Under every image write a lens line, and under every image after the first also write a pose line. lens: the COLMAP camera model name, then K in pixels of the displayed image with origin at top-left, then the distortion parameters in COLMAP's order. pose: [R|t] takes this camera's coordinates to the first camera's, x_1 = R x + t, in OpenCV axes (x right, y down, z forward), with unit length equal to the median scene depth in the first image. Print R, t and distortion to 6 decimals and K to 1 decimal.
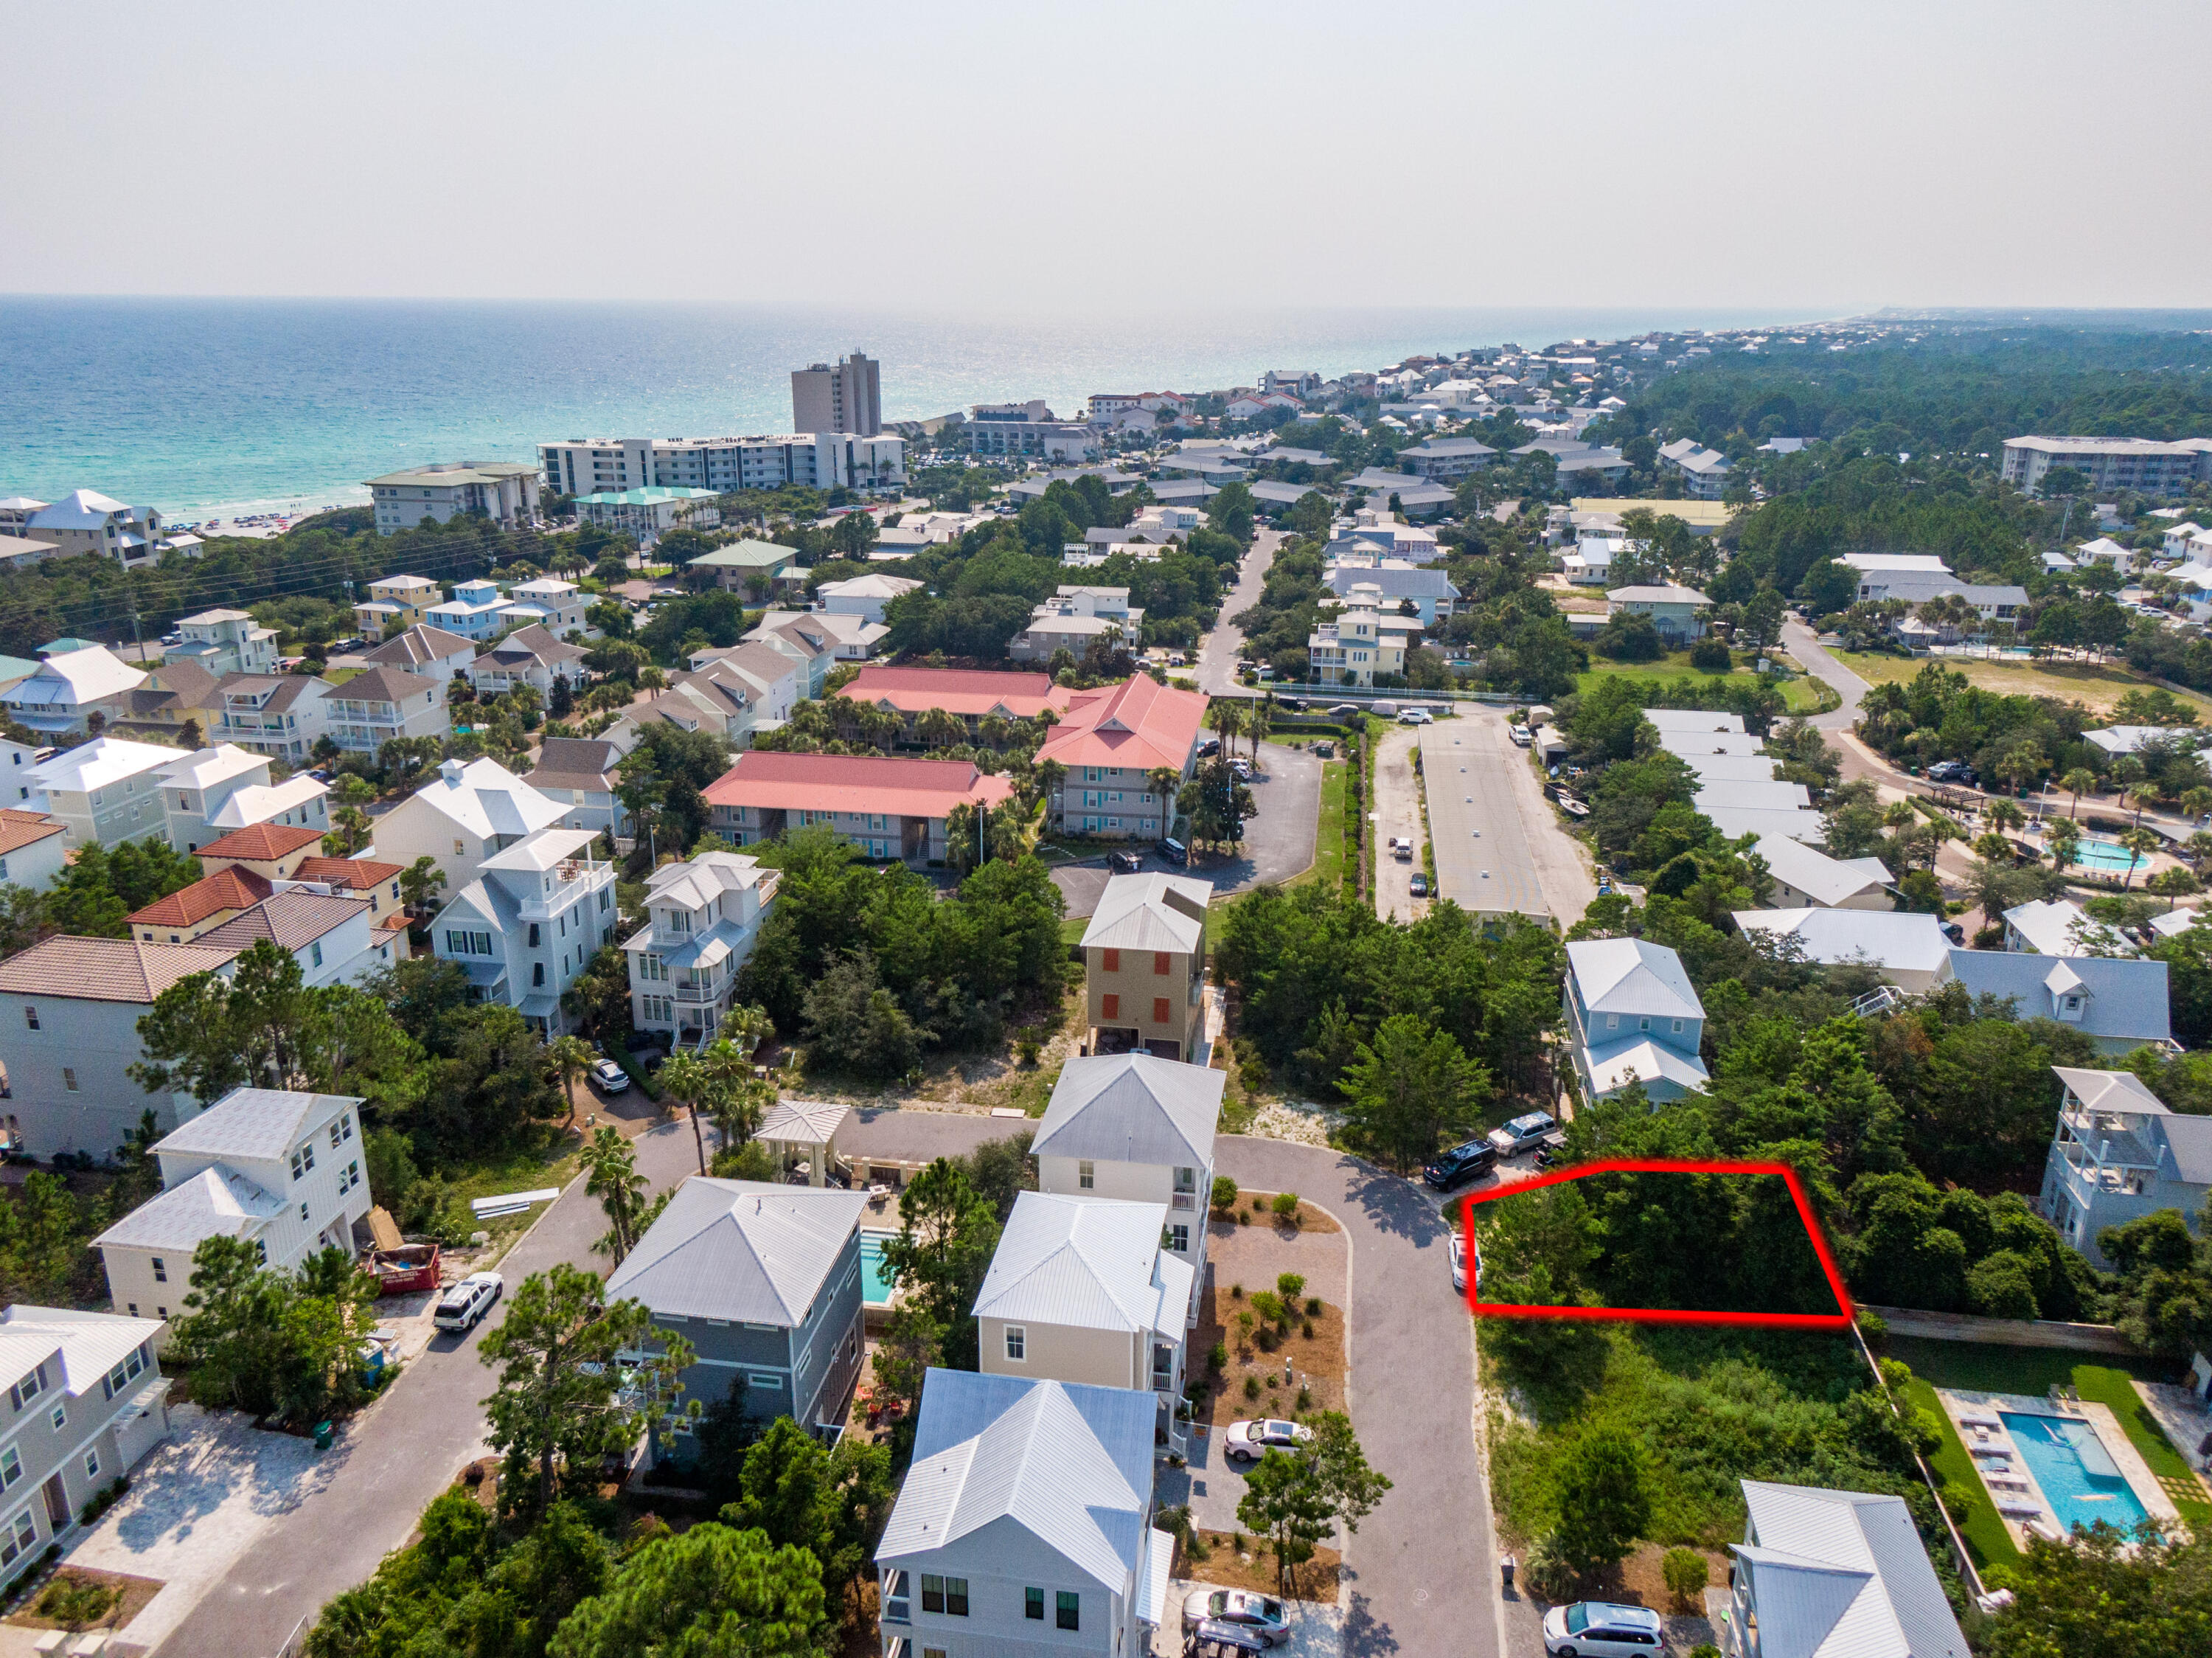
lens RADIAL K [[1590.5, 0, 1119.0], [0, 1590.5, 824.5], [0, 0, 1]] dist [0.030201, -0.037775]
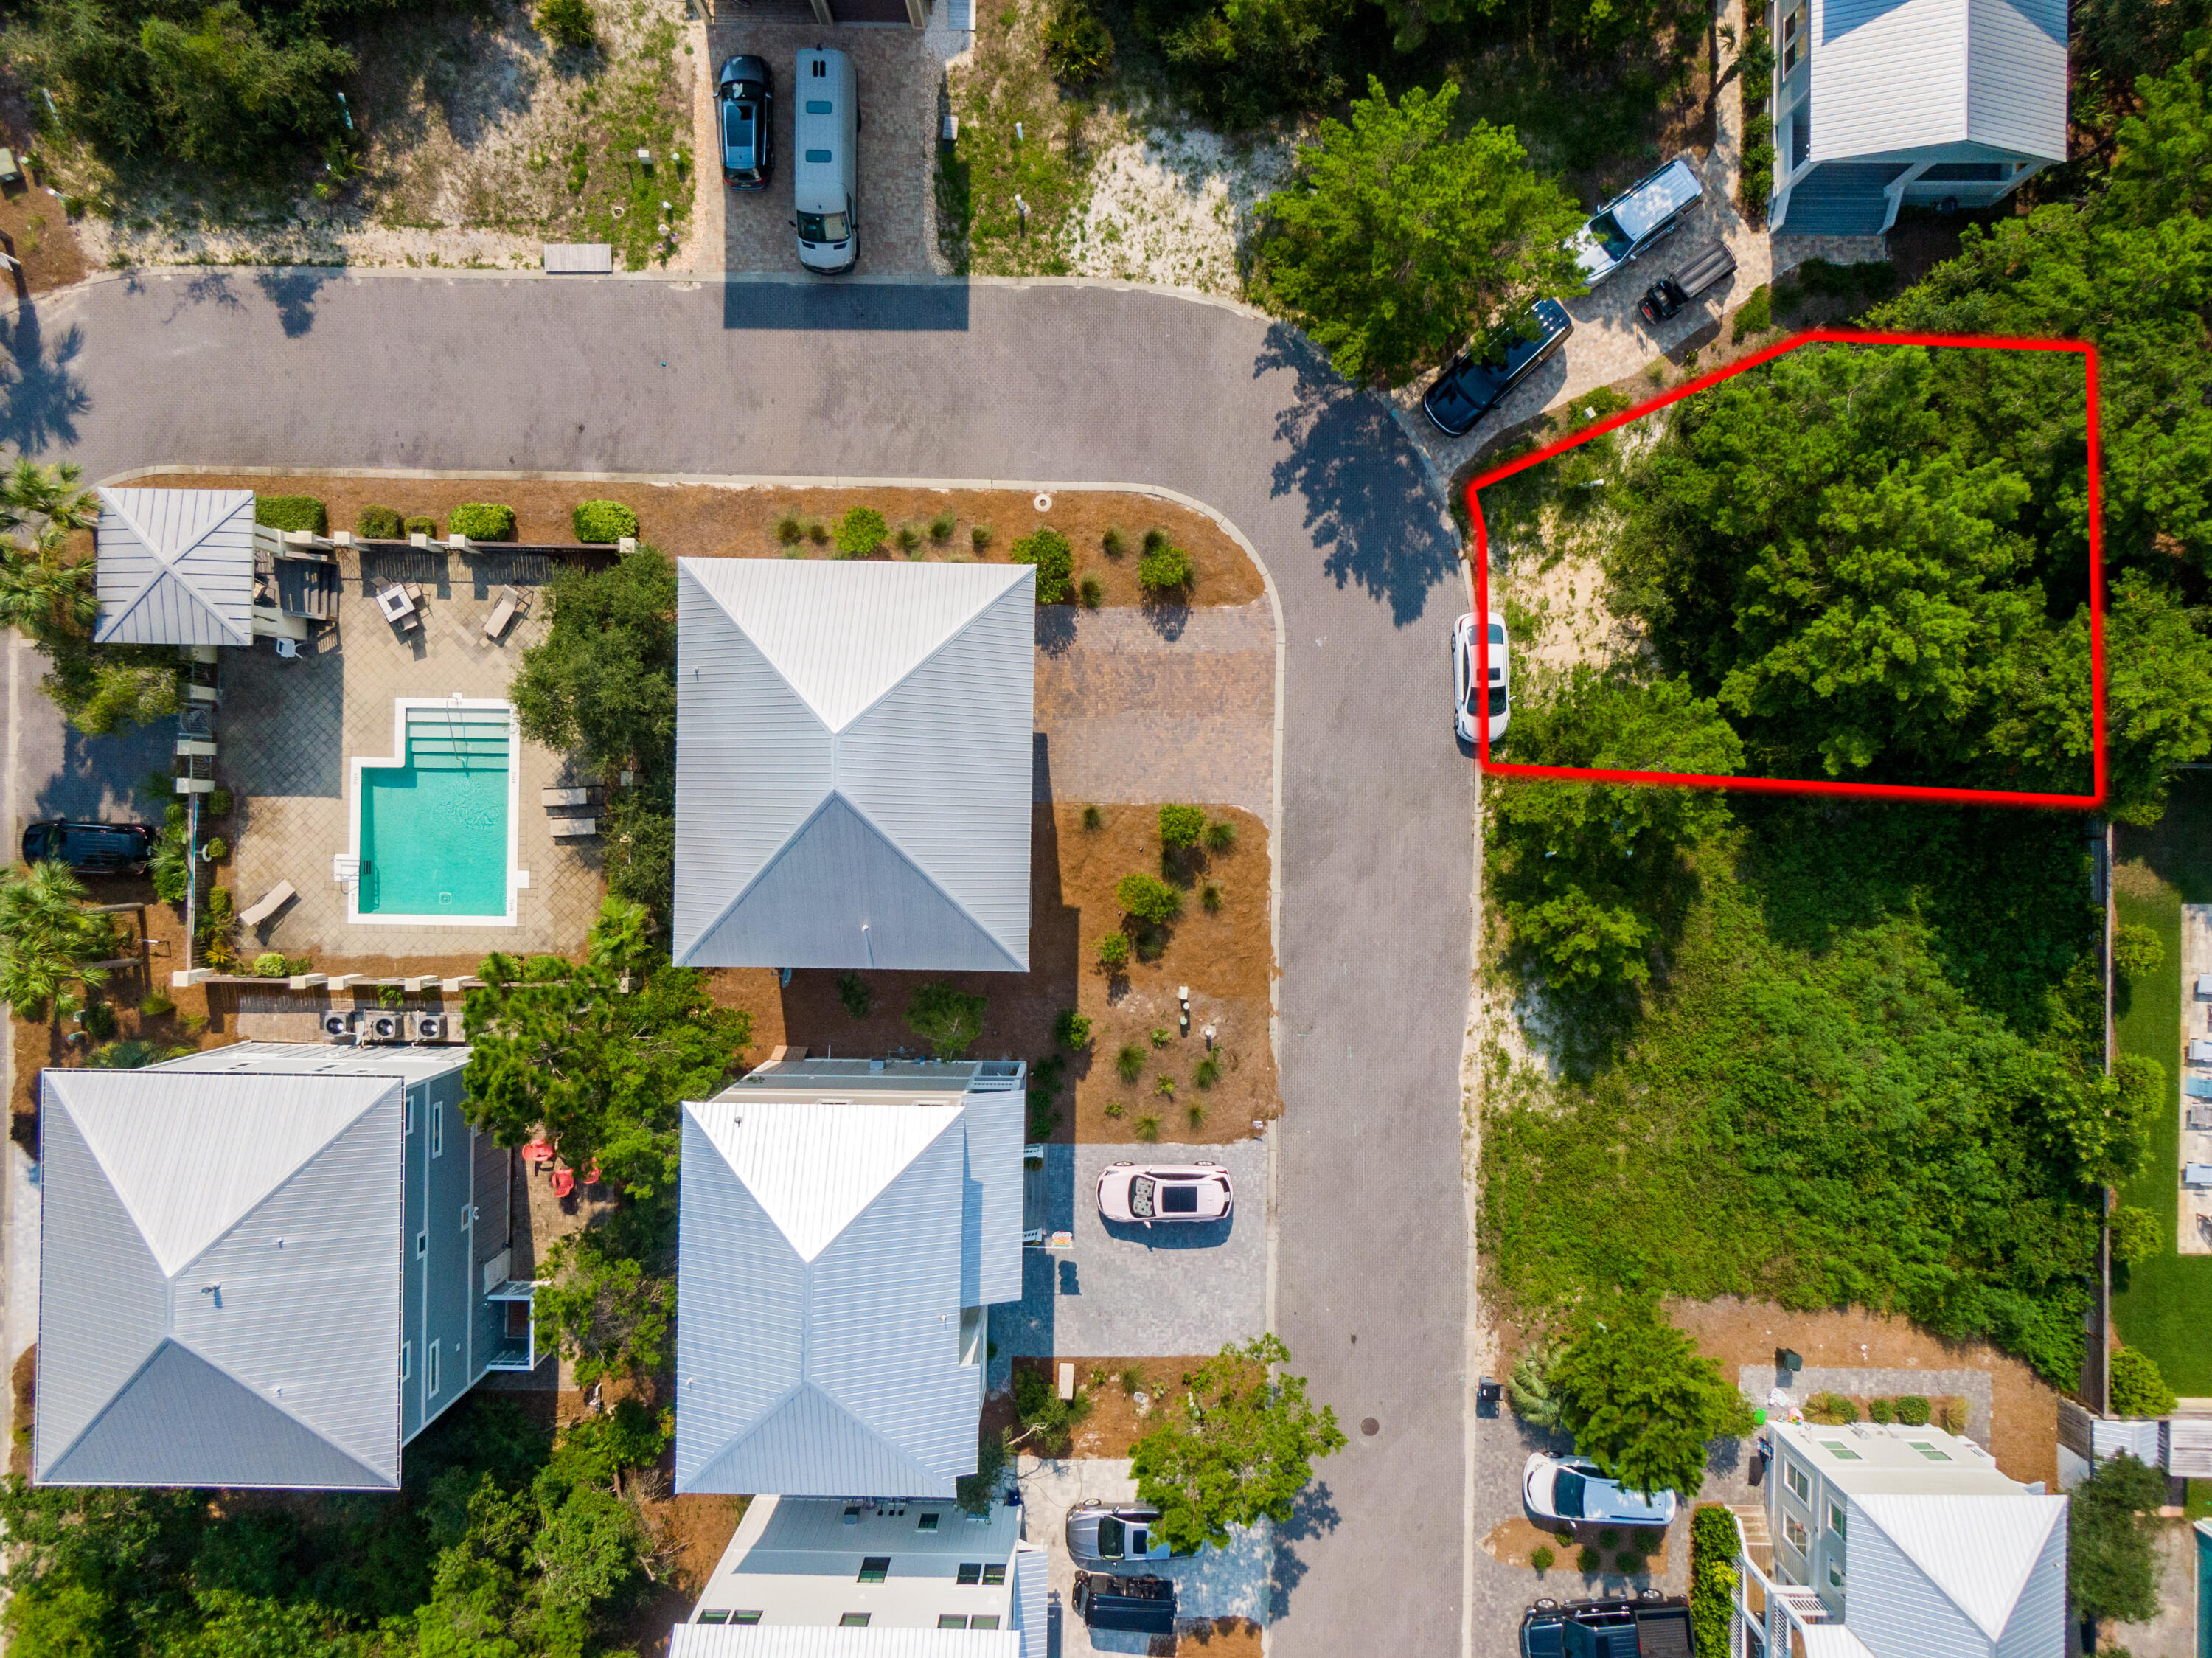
lens RADIAL K [[1645.6, 0, 1104.9], [0, 1645.6, 835.3], [0, 0, 1]] dist [0.028523, -0.026911]
pose [[0.990764, -0.135407, -0.007210, 0.080498], [0.048835, 0.306713, 0.950548, -0.275607], [-0.126500, -0.942121, 0.310493, 0.782983]]
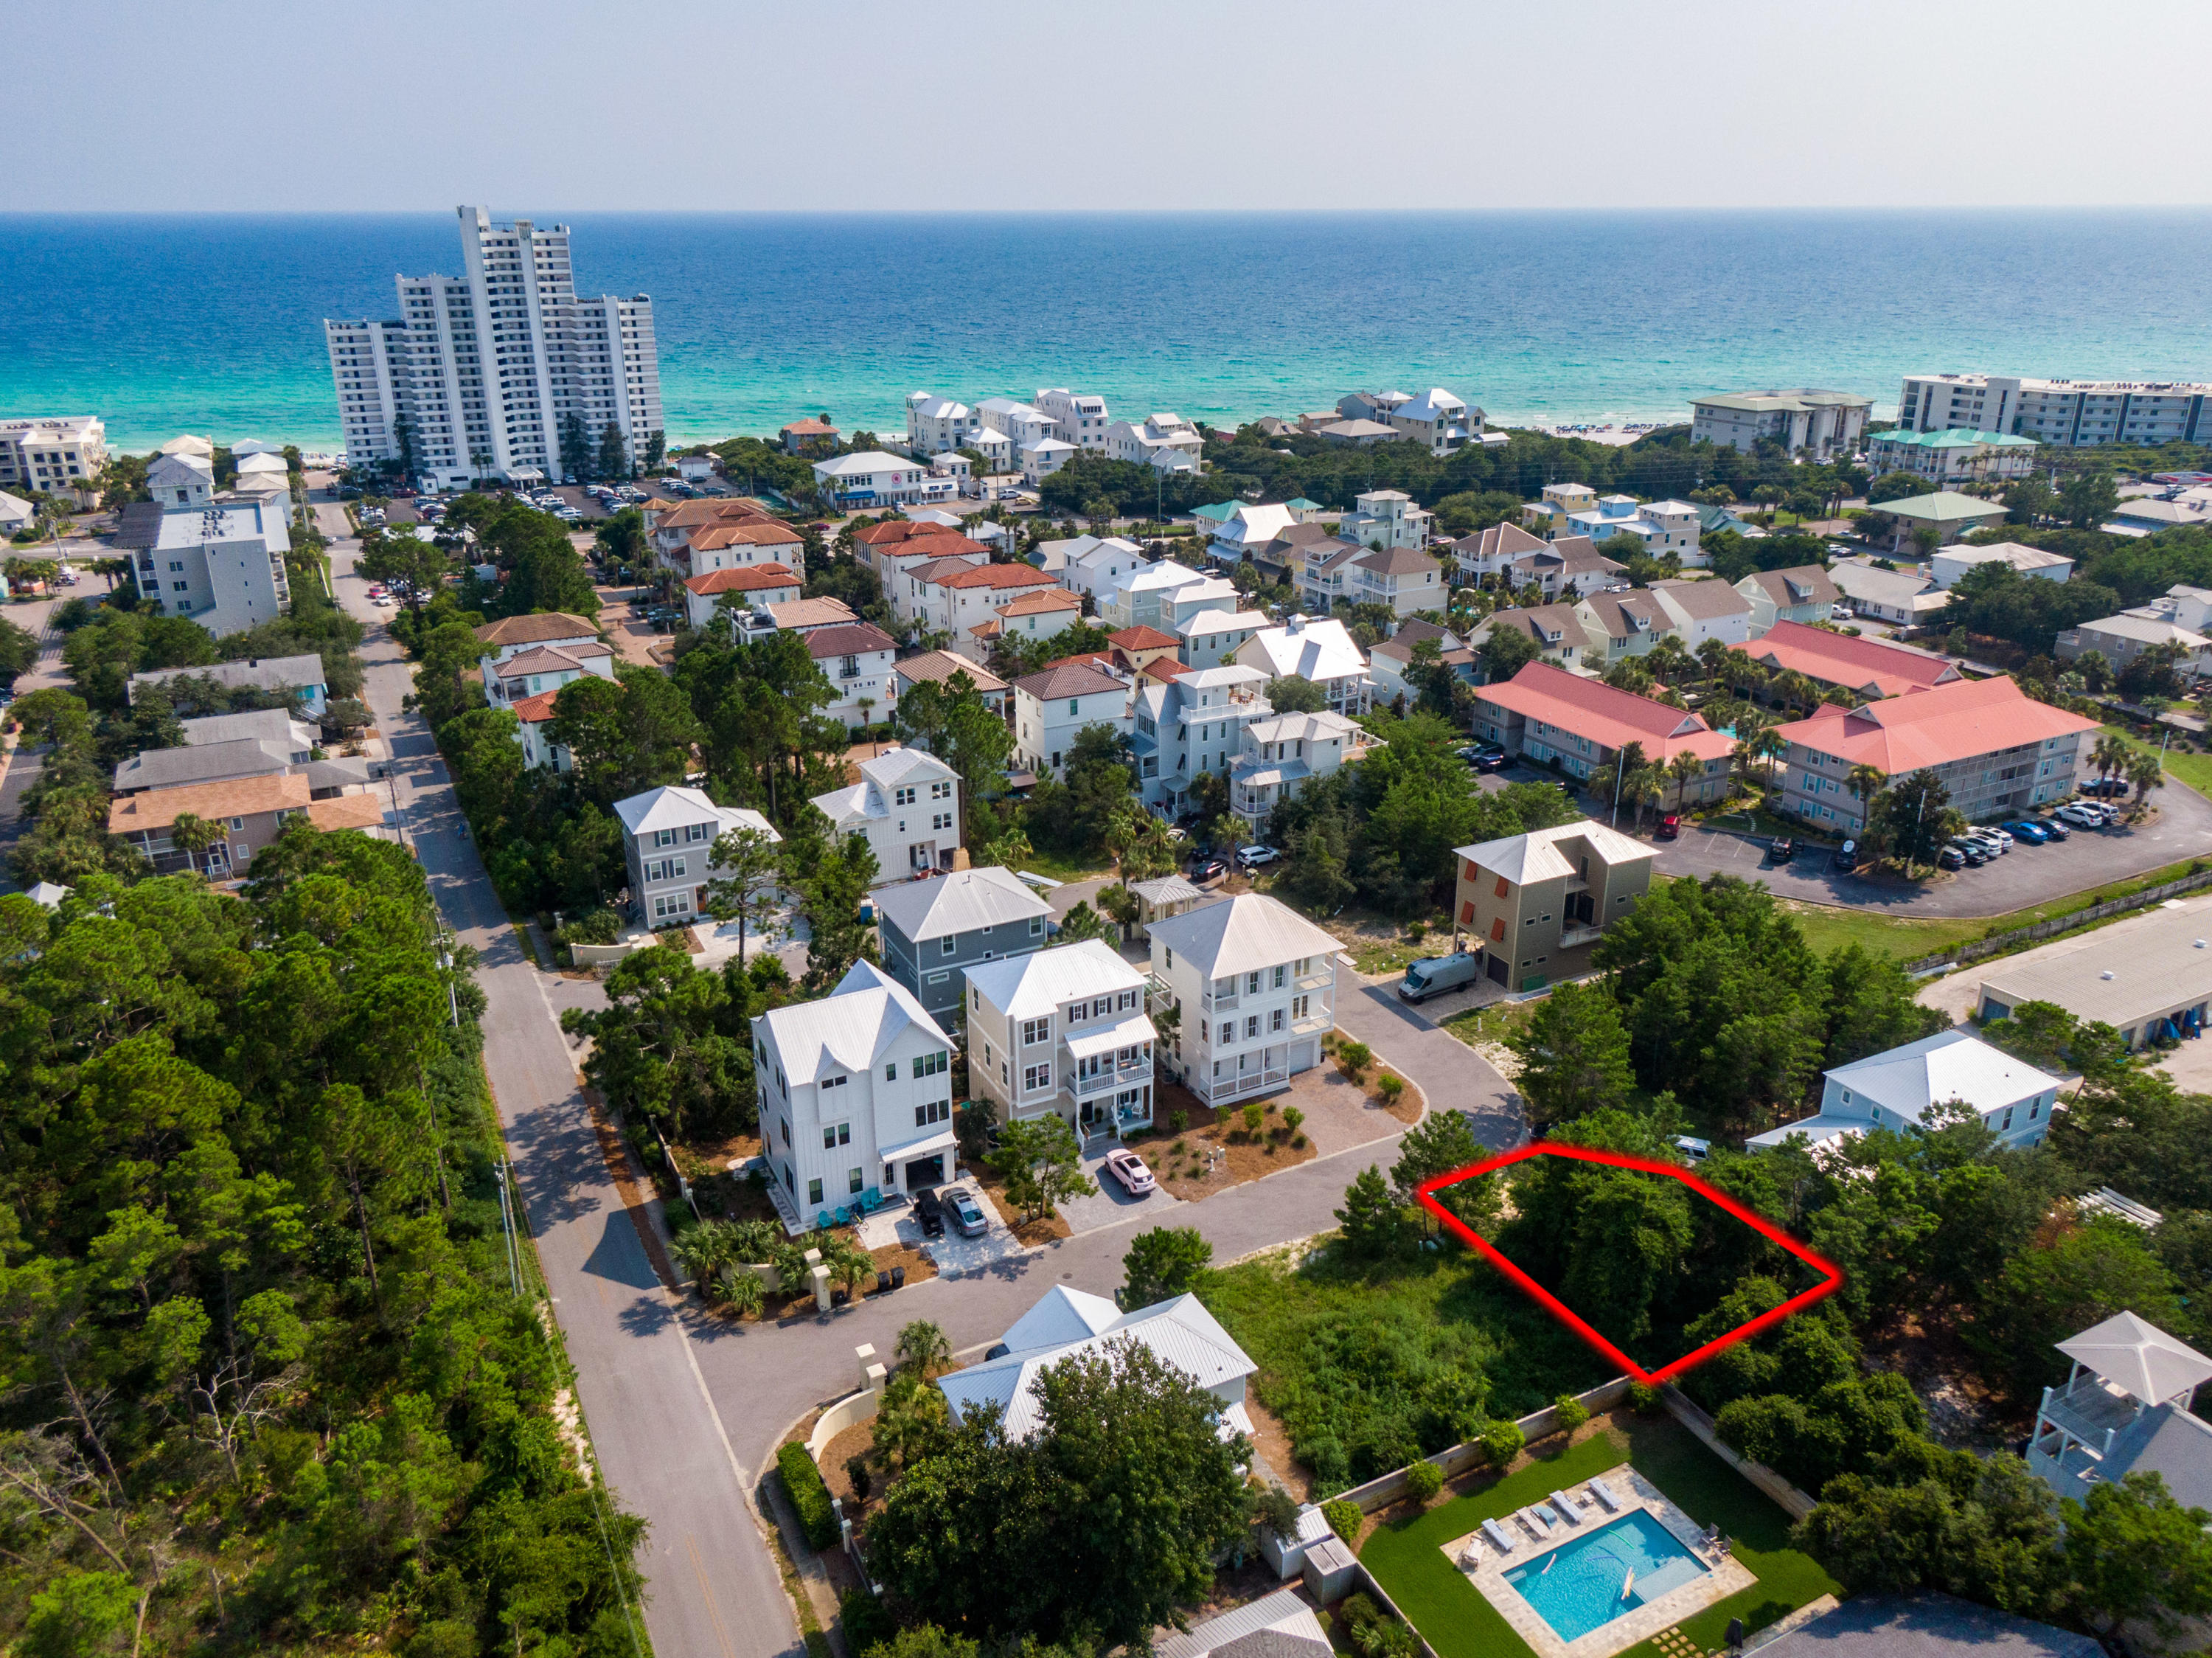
lens RADIAL K [[1600.9, 0, 1110.9], [0, 1600.9, 826.2], [0, 0, 1]] dist [0.064418, -0.107974]
pose [[0.586165, 0.281674, -0.759651, 0.853741], [-0.245432, 0.955297, 0.164837, -0.084087], [0.772123, 0.089821, 0.629094, 0.107982]]
